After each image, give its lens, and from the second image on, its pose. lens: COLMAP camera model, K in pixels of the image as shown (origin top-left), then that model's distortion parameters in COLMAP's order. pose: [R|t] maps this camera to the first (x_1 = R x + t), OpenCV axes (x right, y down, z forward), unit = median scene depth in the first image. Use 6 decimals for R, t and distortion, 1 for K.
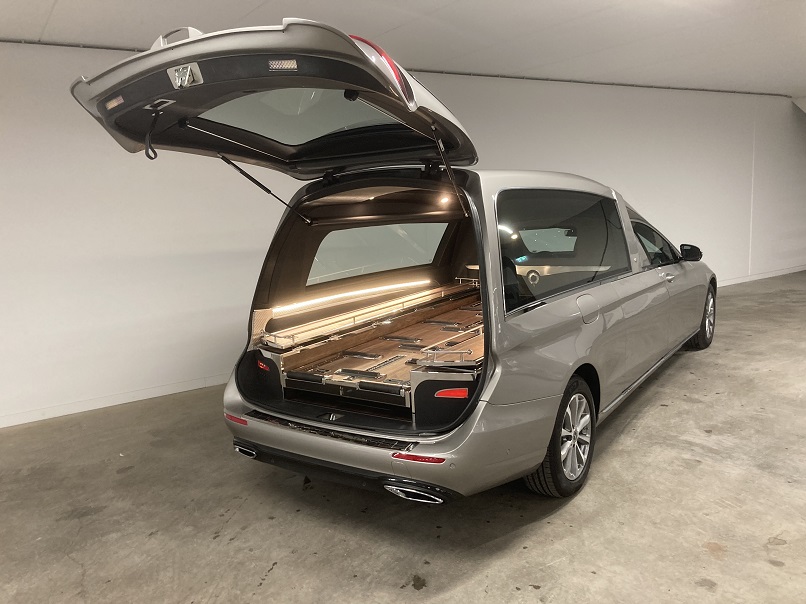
lens RADIAL K [[665.0, 0, 397.8], [0, 665.0, 296.3], [0, 0, 1]] dist [0.039880, -0.043143]
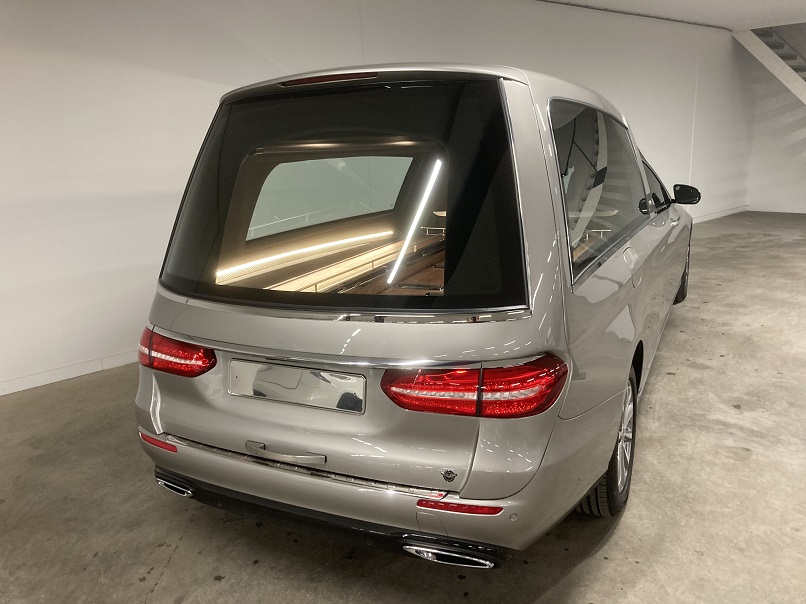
lens RADIAL K [[665.0, 0, 408.4], [0, 665.0, 308.1], [0, 0, 1]] dist [0.039880, -0.043143]
pose [[0.987398, -0.029541, 0.155473, -0.079766], [0.014297, 0.995058, 0.098264, -0.012144], [-0.157607, -0.094803, 0.982941, 0.263314]]
